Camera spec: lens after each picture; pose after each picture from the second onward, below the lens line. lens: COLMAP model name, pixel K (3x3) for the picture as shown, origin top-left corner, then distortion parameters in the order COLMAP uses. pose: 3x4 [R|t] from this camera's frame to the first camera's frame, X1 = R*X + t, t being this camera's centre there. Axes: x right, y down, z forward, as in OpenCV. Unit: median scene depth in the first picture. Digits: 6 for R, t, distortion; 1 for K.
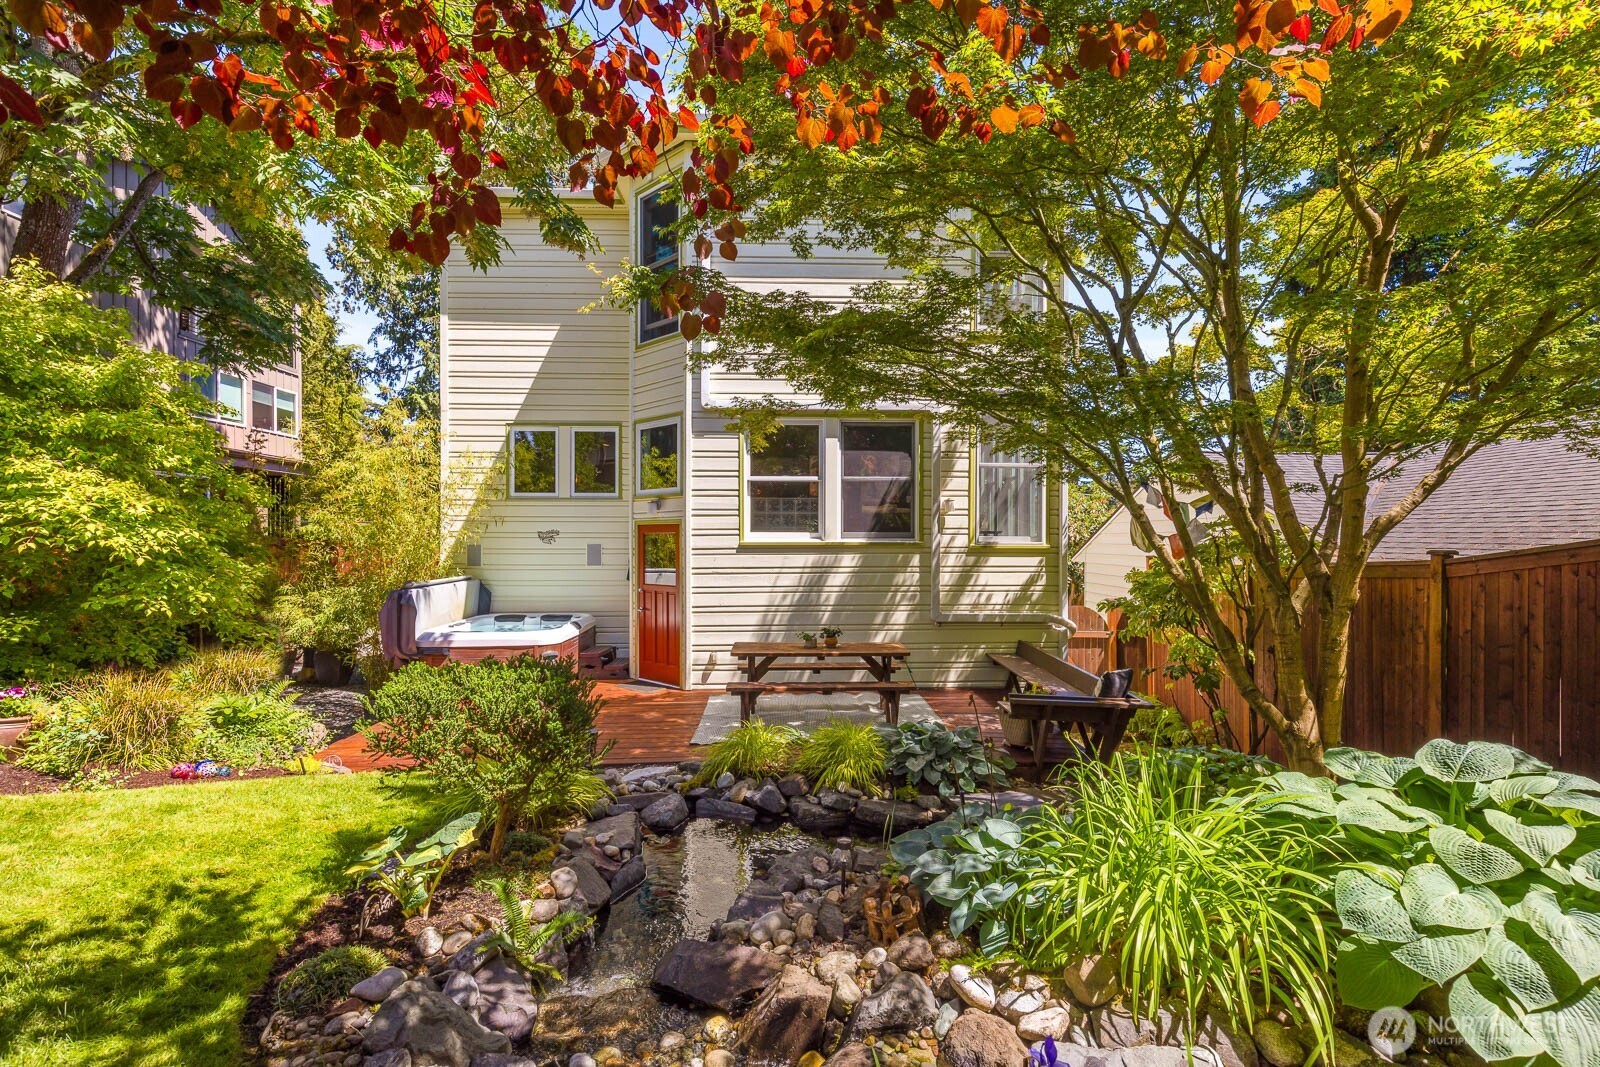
lens RADIAL K [[726.4, 0, 798.0], [0, 726.4, 537.7], [0, 0, 1]] dist [0.012132, -0.001237]
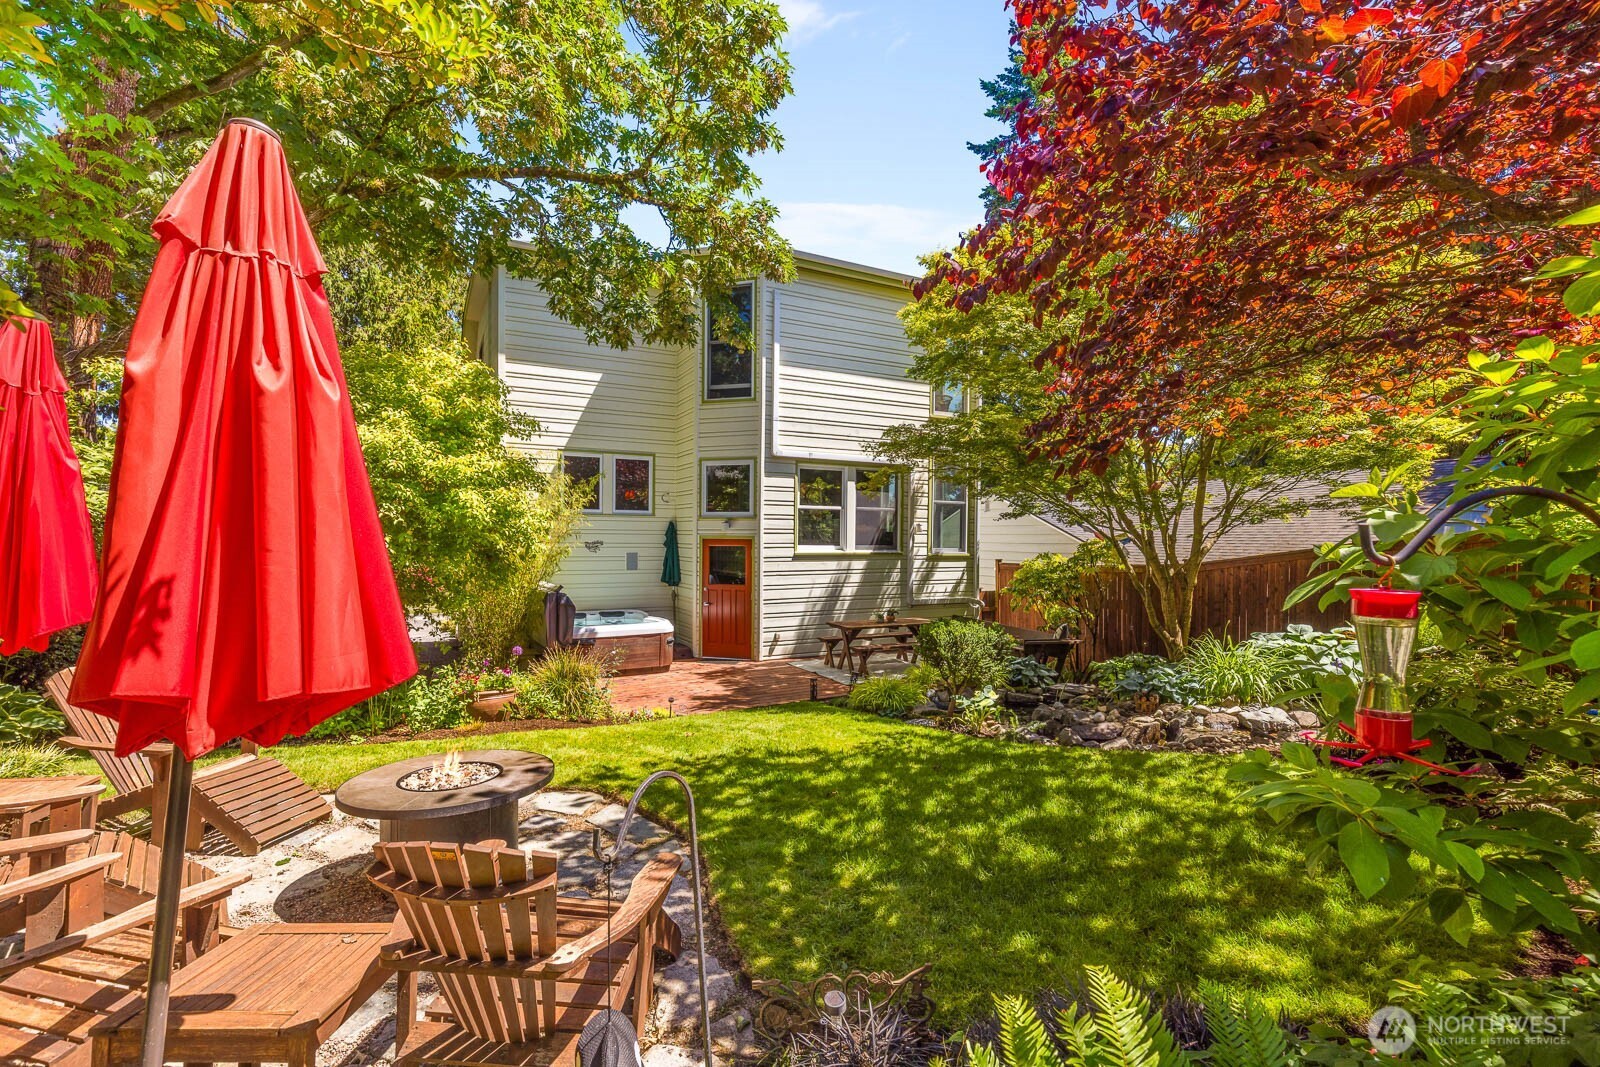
lens RADIAL K [[726.4, 0, 802.5], [0, 726.4, 535.5], [0, 0, 1]] dist [0.012132, -0.001237]
pose [[0.901125, 0.008608, 0.433473, -0.666308], [-0.009967, 0.999950, 0.000861, -0.028284], [-0.433444, -0.005096, 0.901166, -0.263466]]
